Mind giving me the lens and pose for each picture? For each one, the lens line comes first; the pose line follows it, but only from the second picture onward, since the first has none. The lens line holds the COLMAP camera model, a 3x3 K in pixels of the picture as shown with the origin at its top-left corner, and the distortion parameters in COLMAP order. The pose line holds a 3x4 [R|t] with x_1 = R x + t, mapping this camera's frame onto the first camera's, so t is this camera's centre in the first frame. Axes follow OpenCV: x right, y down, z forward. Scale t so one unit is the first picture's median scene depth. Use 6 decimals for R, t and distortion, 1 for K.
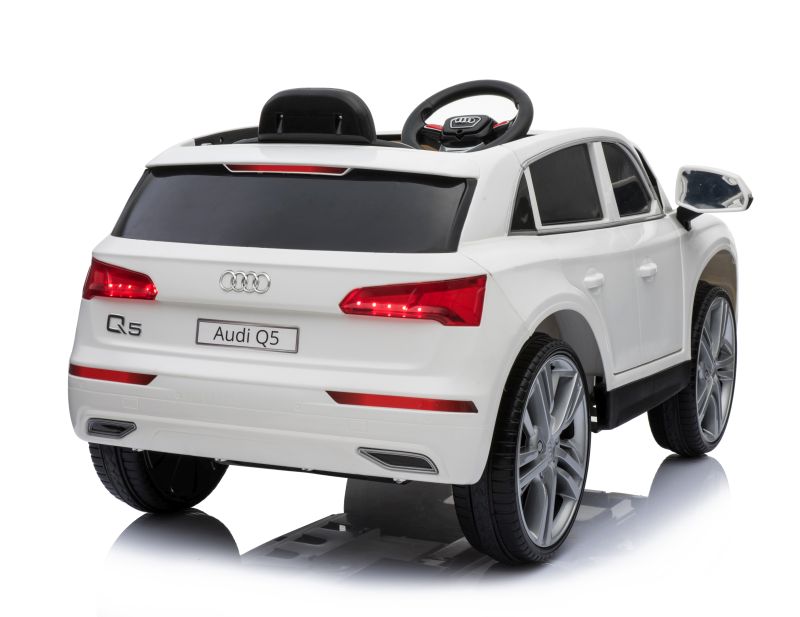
lens RADIAL K [[1819.2, 0, 400.7], [0, 1819.2, 306.2], [0, 0, 1]] dist [-0.019991, 0.000000]
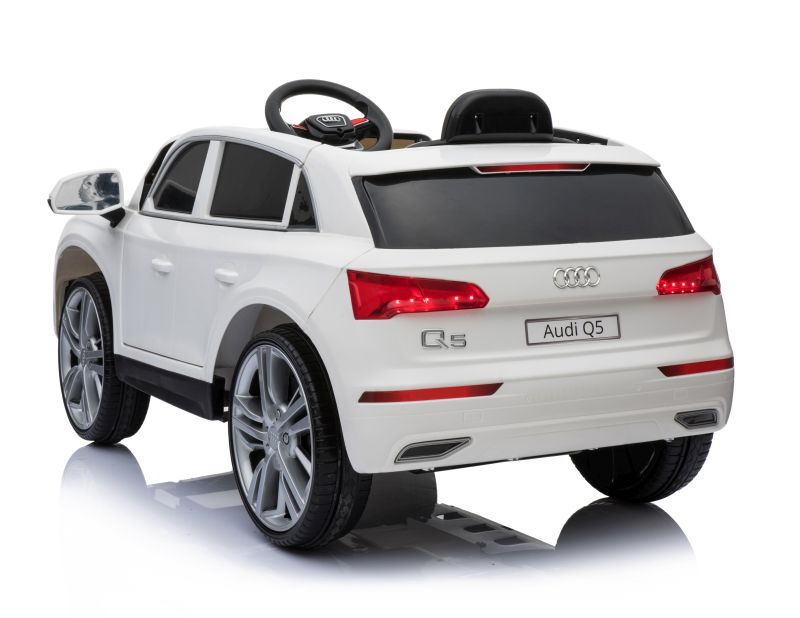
lens RADIAL K [[1819.2, 0, 400.4], [0, 1819.2, 309.9], [0, 0, 1]] dist [-0.019991, 0.000000]
pose [[0.543420, -0.109225, 0.832325, -0.989914], [0.102527, 0.992712, 0.063333, -0.069787], [-0.833177, 0.050919, 0.550658, 0.508516]]
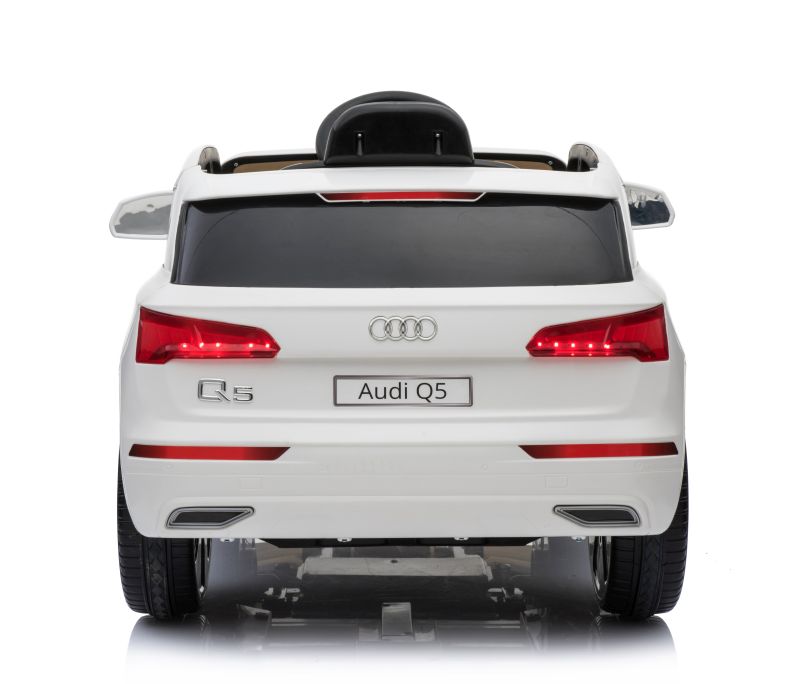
lens RADIAL K [[1801.2, 0, 383.8], [0, 1801.2, 315.1], [0, 0, 1]] dist [0.222011, 0.000000]
pose [[0.889696, -0.065797, 0.451788, -0.472774], [0.065320, 0.997725, 0.016672, -0.034307], [-0.451857, 0.014678, 0.891970, 0.239960]]
